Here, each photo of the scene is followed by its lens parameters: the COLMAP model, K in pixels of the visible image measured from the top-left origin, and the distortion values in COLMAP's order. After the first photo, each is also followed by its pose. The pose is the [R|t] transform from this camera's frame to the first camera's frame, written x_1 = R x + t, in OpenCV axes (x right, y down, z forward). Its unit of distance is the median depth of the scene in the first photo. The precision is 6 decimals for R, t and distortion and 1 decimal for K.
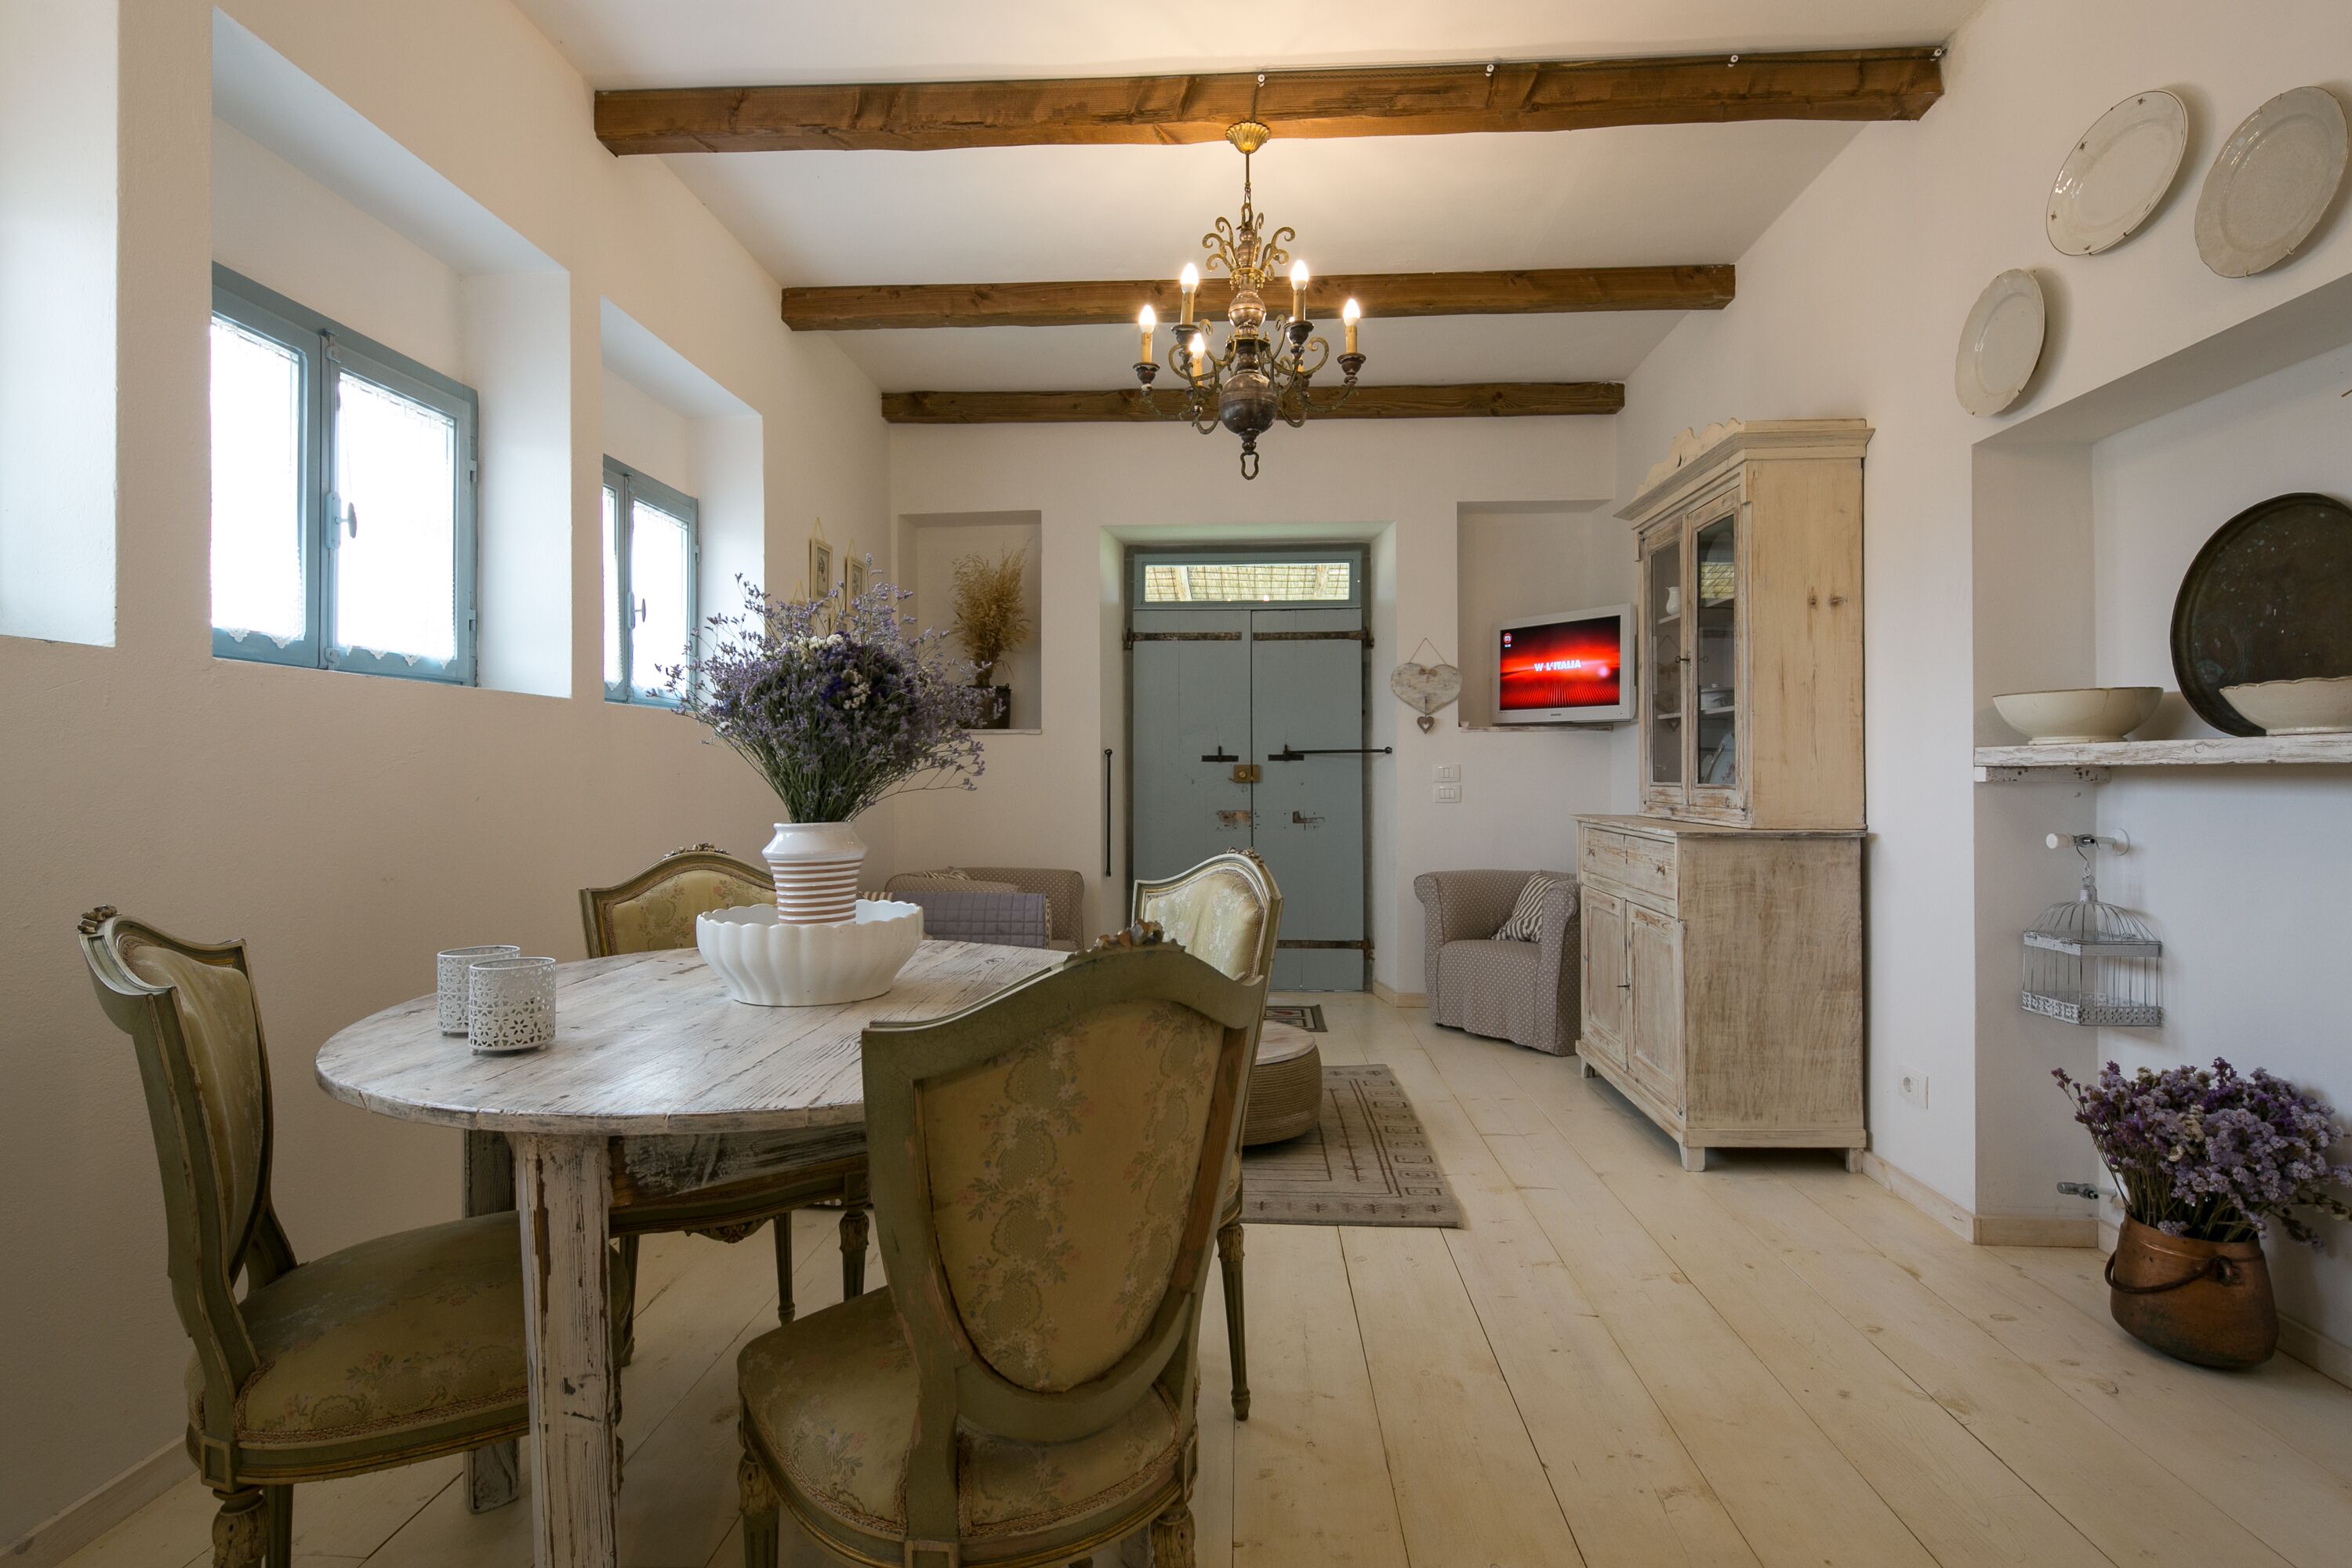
lens RADIAL K [[1158.3, 0, 1176.6], [0, 1158.3, 775.8], [0, 0, 1]] dist [-0.001355, -0.000399]
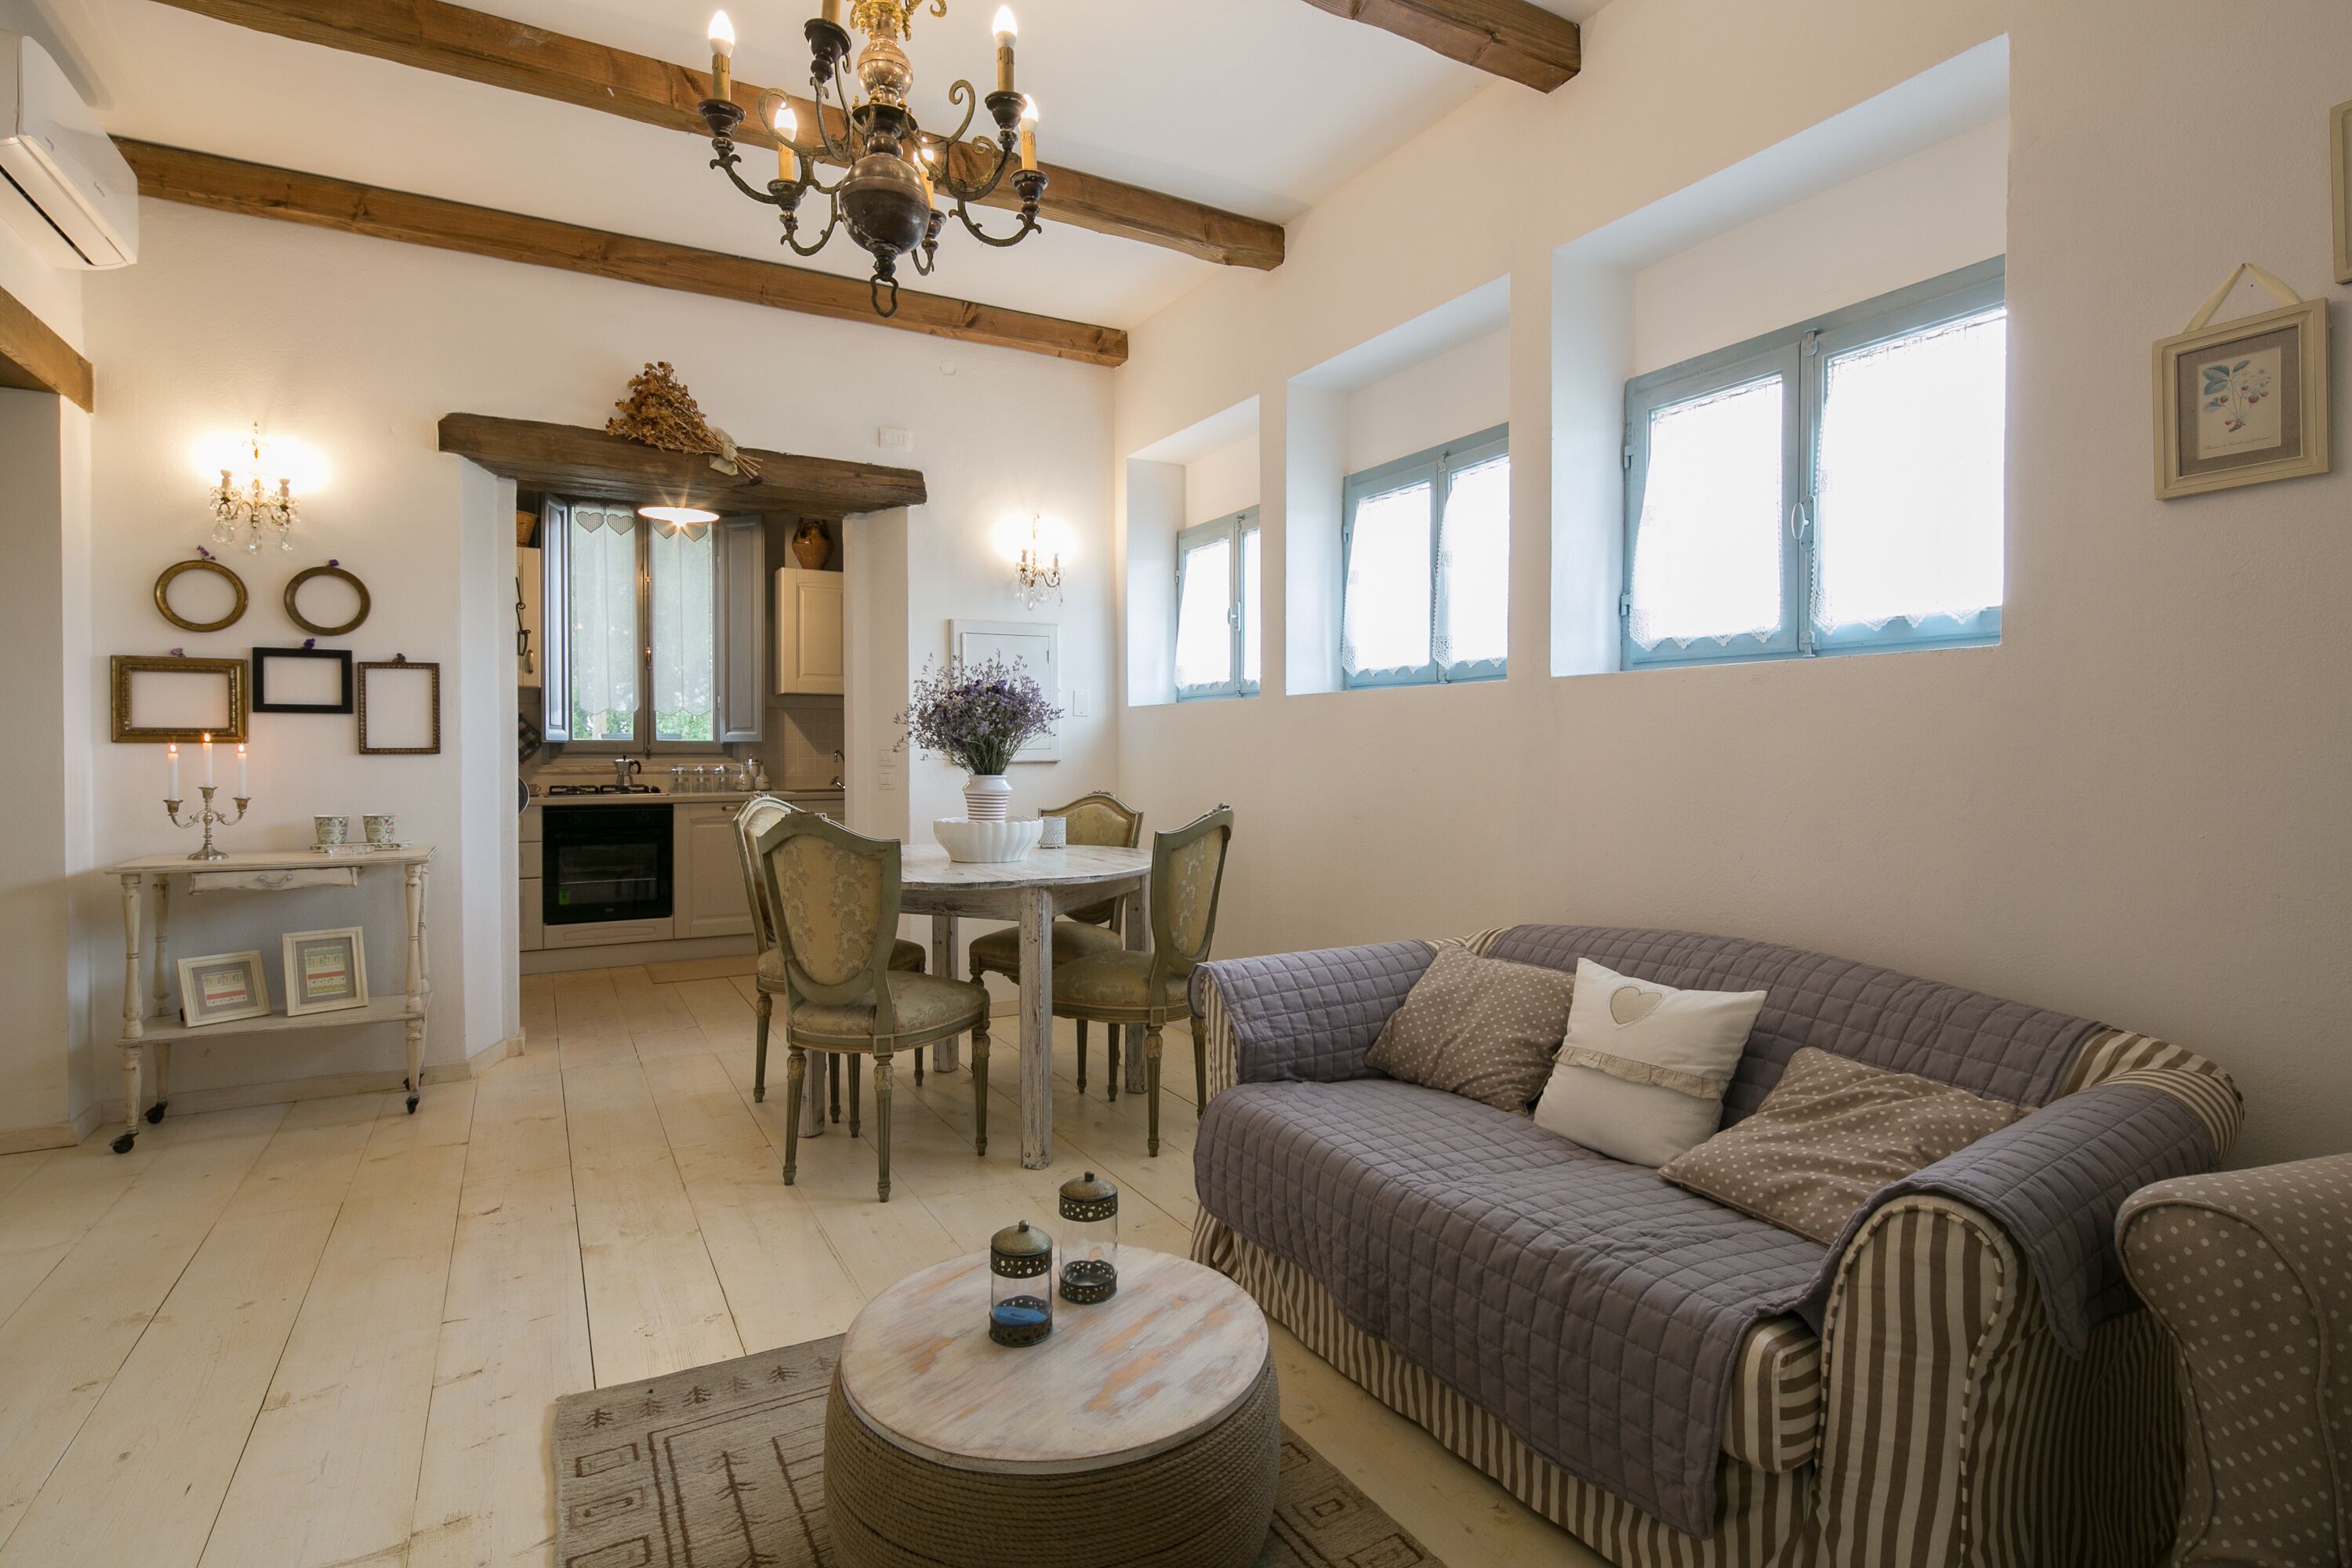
lens RADIAL K [[1158.3, 0, 1173.5], [0, 1158.3, 773.5], [0, 0, 1]] dist [-0.001355, -0.000399]
pose [[-0.843693, 0.010346, -0.536726, 0.289673], [0.001626, 0.999859, 0.016718, -0.001708], [0.536823, 0.013232, -0.843591, 1.691091]]
